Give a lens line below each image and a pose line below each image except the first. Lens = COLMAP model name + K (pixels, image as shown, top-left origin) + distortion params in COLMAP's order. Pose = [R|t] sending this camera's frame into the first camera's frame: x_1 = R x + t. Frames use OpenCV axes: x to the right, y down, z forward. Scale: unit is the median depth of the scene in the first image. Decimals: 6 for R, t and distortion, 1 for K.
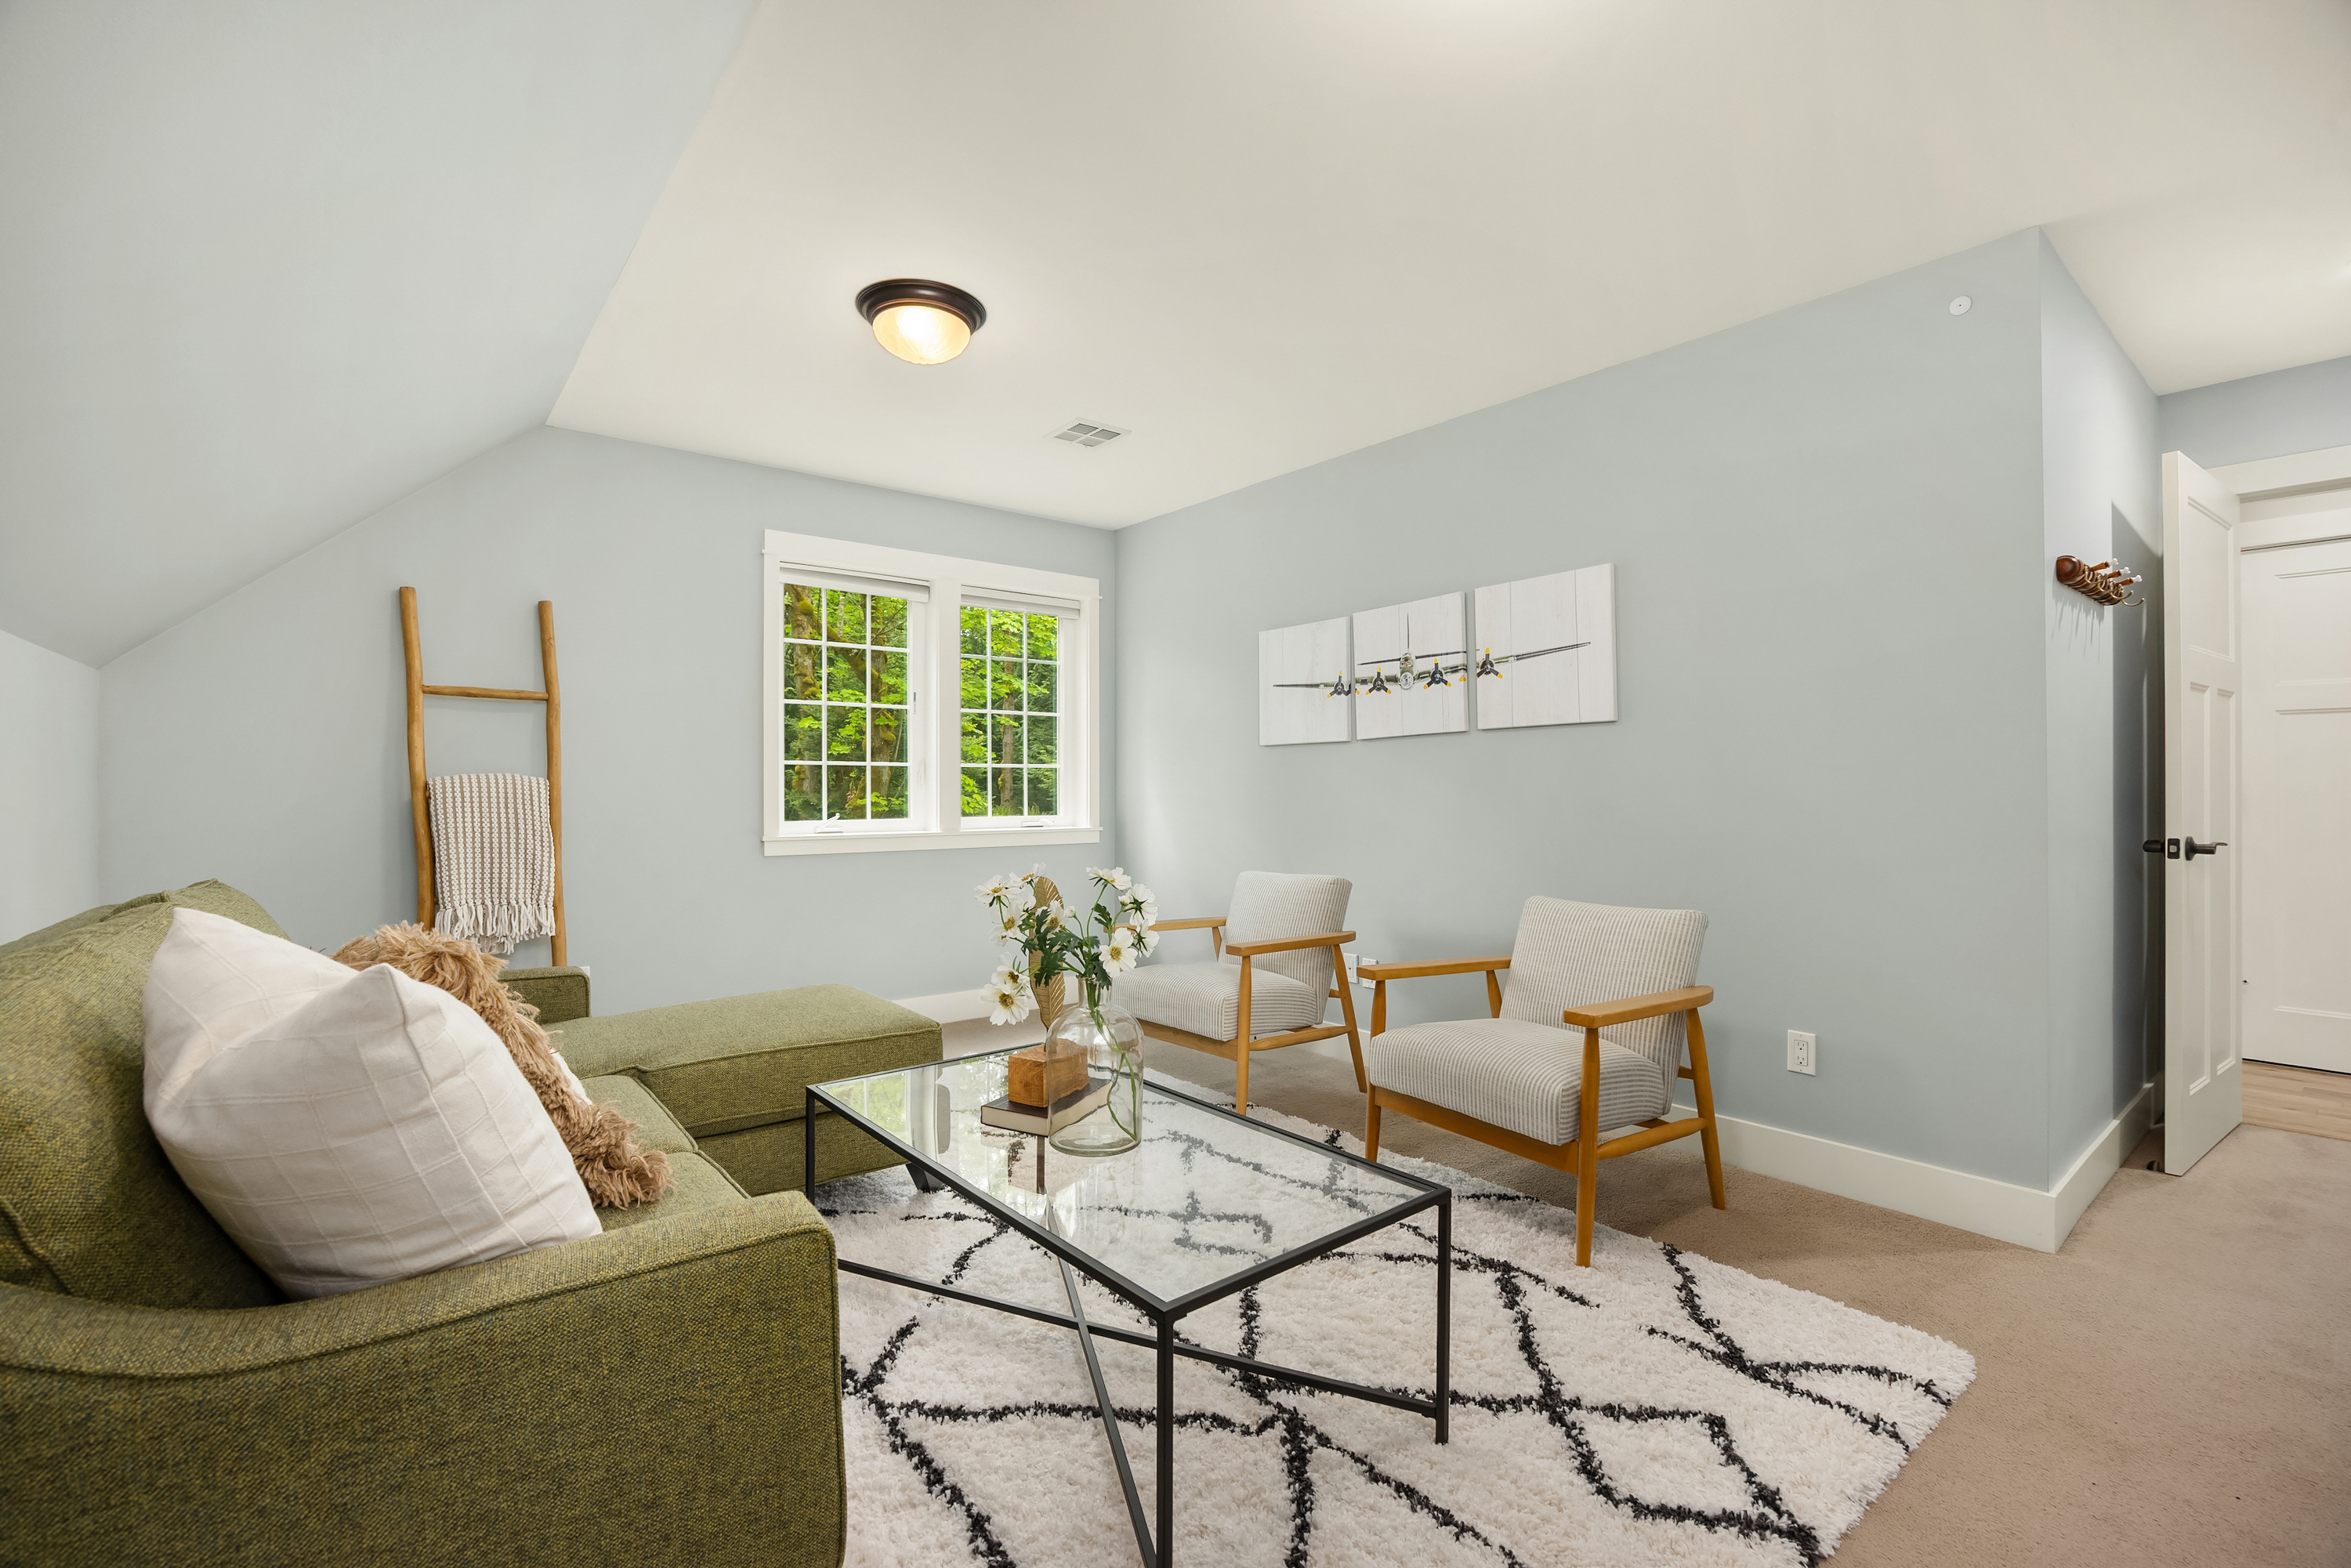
lens RADIAL K [[1041.0, 0, 1169.5], [0, 1041.0, 788.3], [0, 0, 1]] dist [-0.004280, -0.000472]
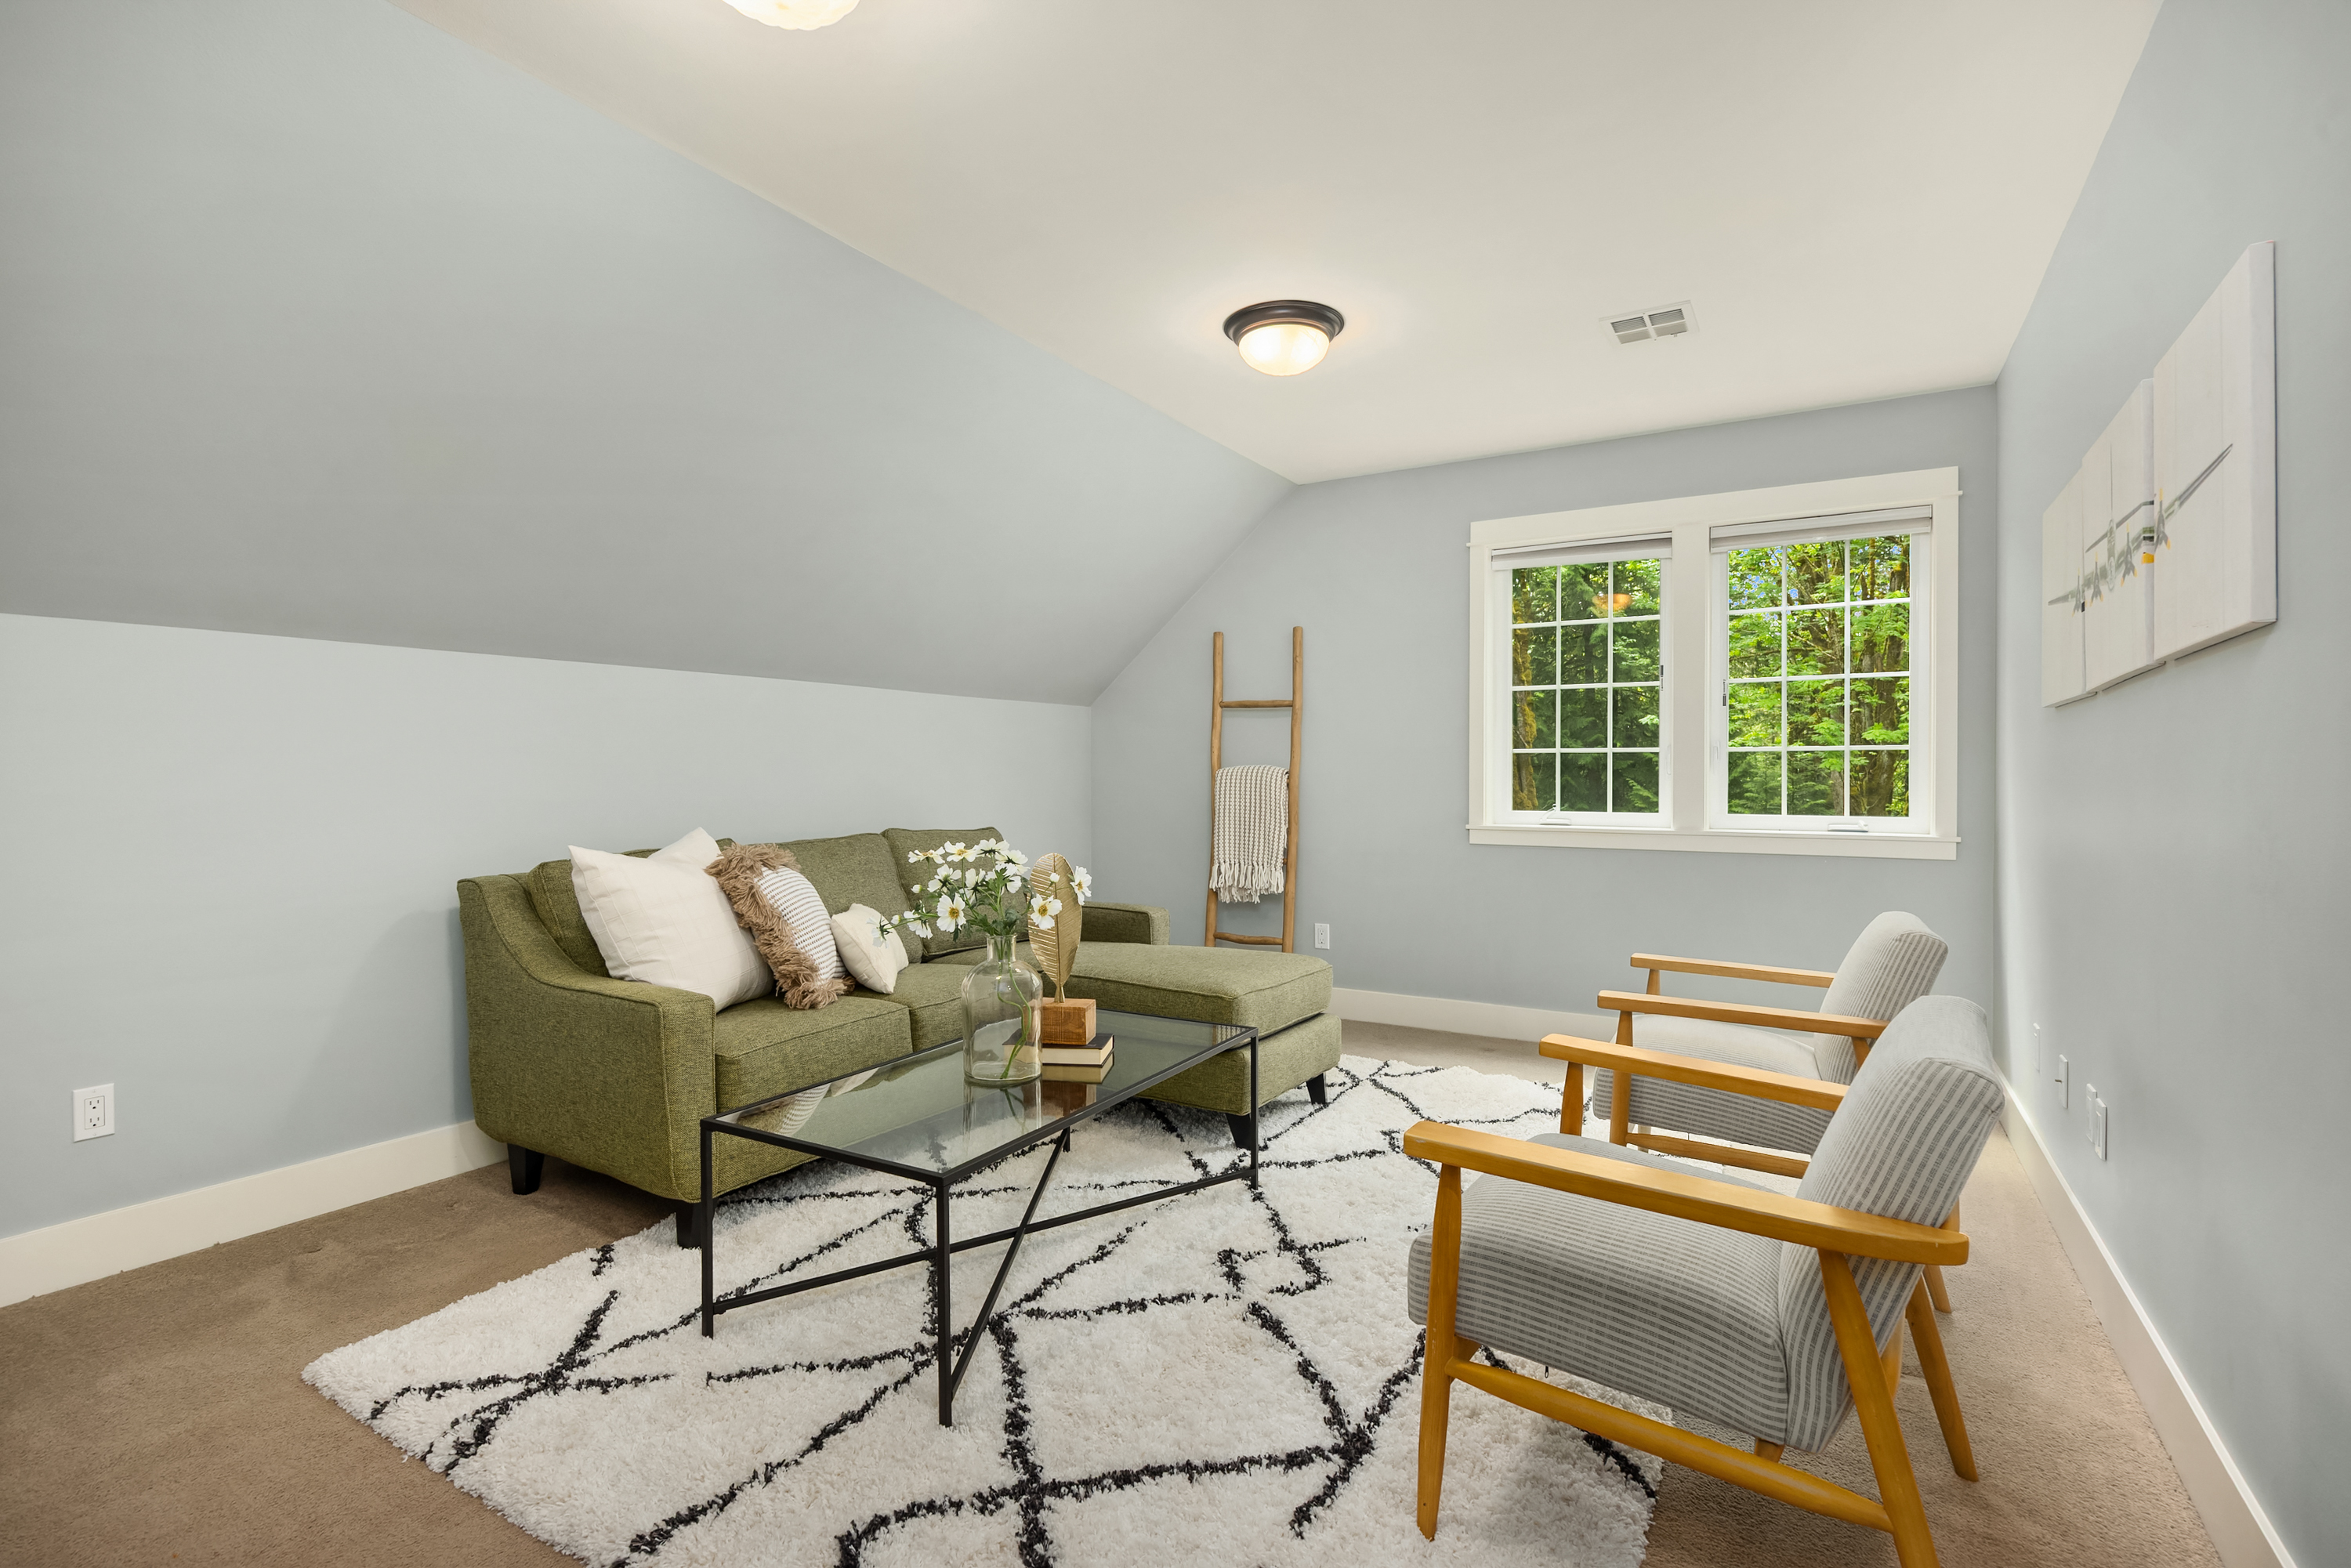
lens RADIAL K [[1144.7, 0, 1167.5], [0, 1144.7, 785.8], [0, 0, 1]] dist [0.001312, 0.000446]
pose [[0.321754, 0.011816, -0.946750, 0.608693], [-0.002412, 0.999929, 0.011660, -0.004172], [0.946820, -0.001468, 0.321760, 0.372491]]
